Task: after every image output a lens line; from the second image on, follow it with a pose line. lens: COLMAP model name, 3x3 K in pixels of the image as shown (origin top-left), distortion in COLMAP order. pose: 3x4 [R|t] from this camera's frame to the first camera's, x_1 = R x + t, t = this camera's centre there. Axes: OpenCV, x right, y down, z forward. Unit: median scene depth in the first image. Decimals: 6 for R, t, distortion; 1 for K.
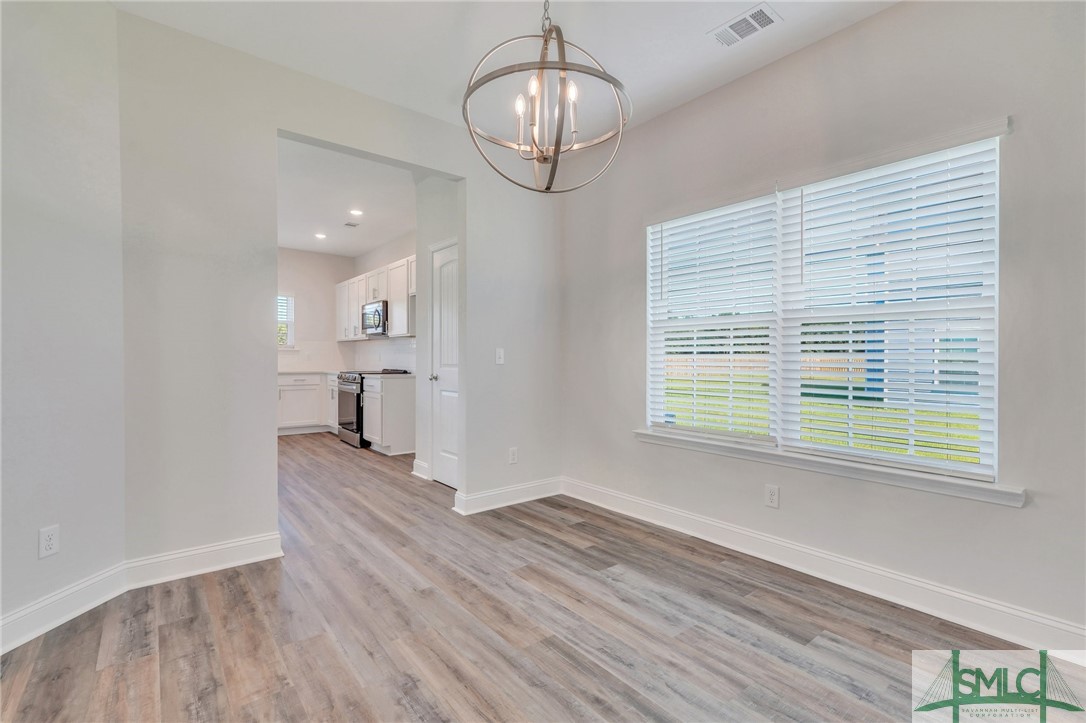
lens RADIAL K [[505.5, 0, 529.8], [0, 505.5, 362.4], [0, 0, 1]] dist [-0.000770, 0.000044]
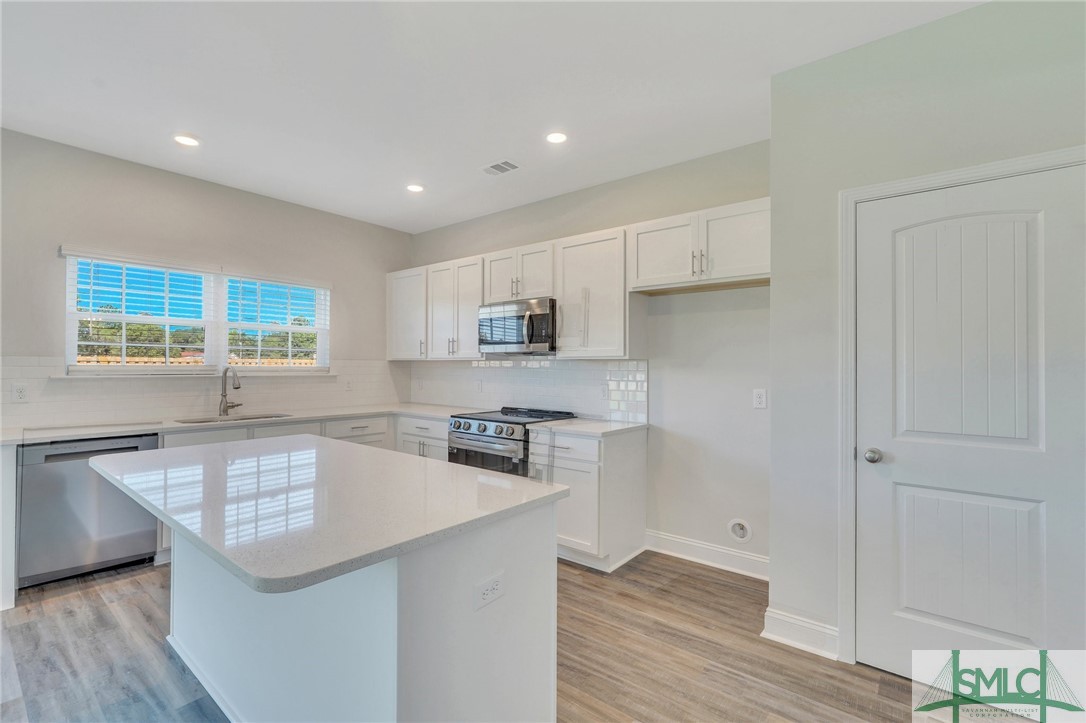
lens RADIAL K [[486.4, 0, 543.0], [0, 486.4, 361.5], [0, 0, 1]] dist [-0.011400, -0.000058]
pose [[0.969243, 0.004183, 0.246071, -0.471935], [-0.000321, 0.999876, -0.015735, -0.041910], [-0.246107, 0.015172, 0.969124, 0.478045]]
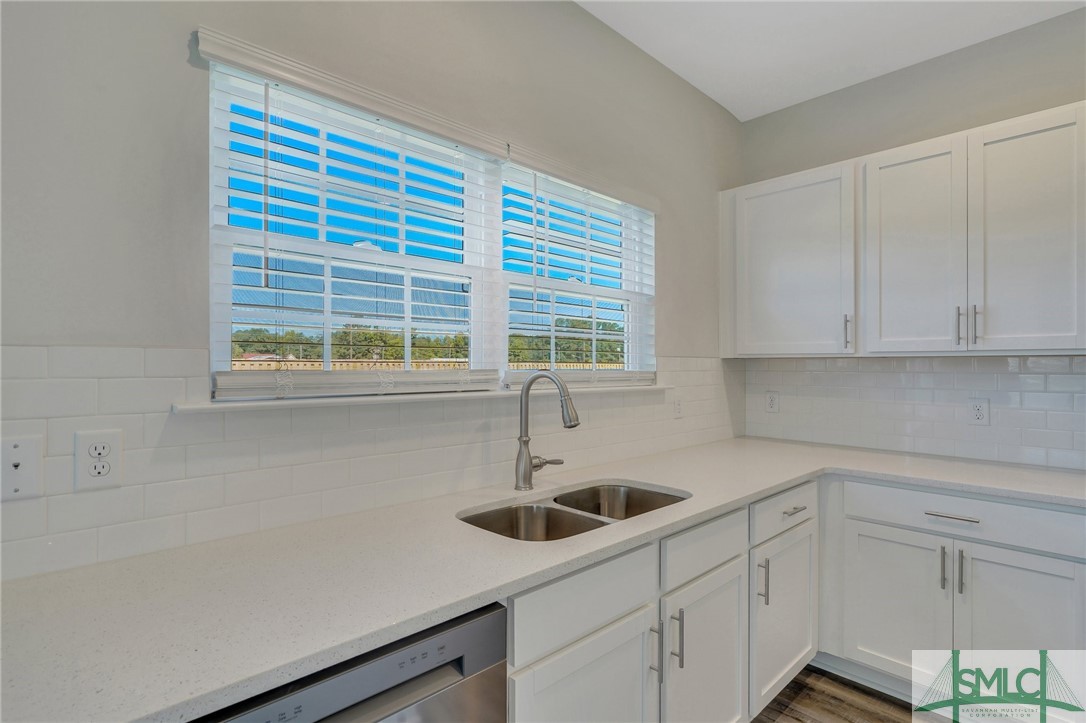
lens RADIAL K [[550.0, 0, 543.0], [0, 550.0, 361.5], [0, 0, 1]] dist [0.001131, 0.000243]
pose [[0.990454, -0.000222, 0.137846, -0.758902], [0.002042, 0.999913, -0.013067, -0.047568], [-0.137831, 0.013224, 0.990367, 0.900394]]
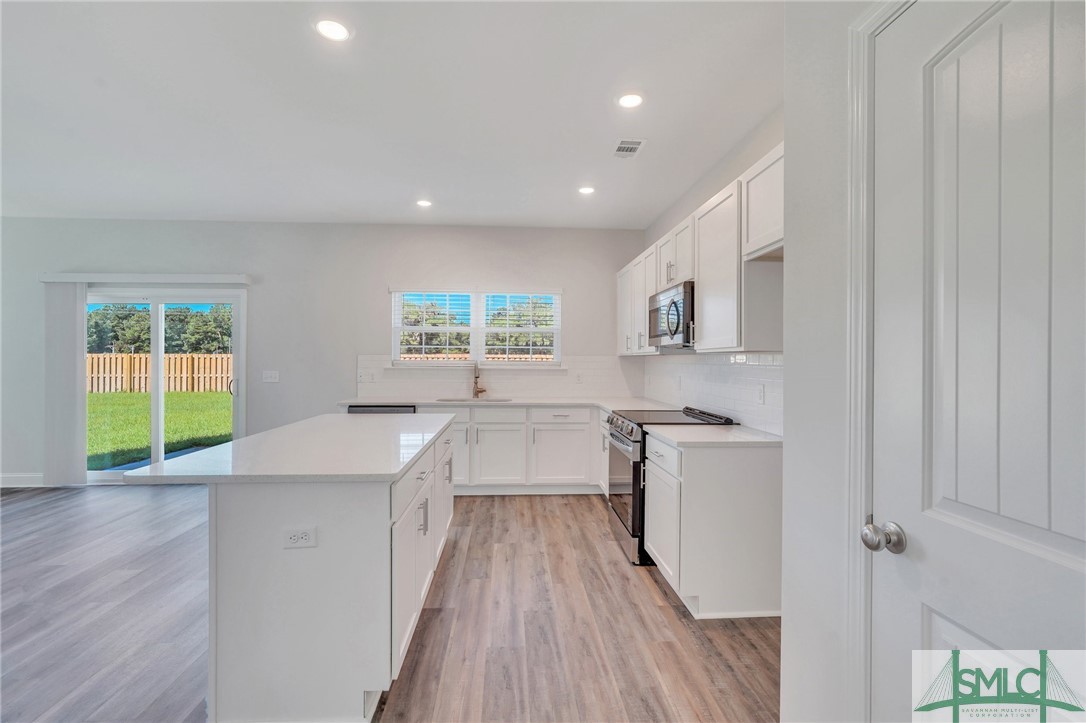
lens RADIAL K [[486.4, 0, 543.0], [0, 486.4, 361.5], [0, 0, 1]] dist [-0.011400, -0.000058]
pose [[0.839200, 0.003538, -0.543812, -0.153929], [-0.008367, 0.999944, -0.006406, -0.040034], [0.543759, 0.009926, 0.839183, 0.548646]]
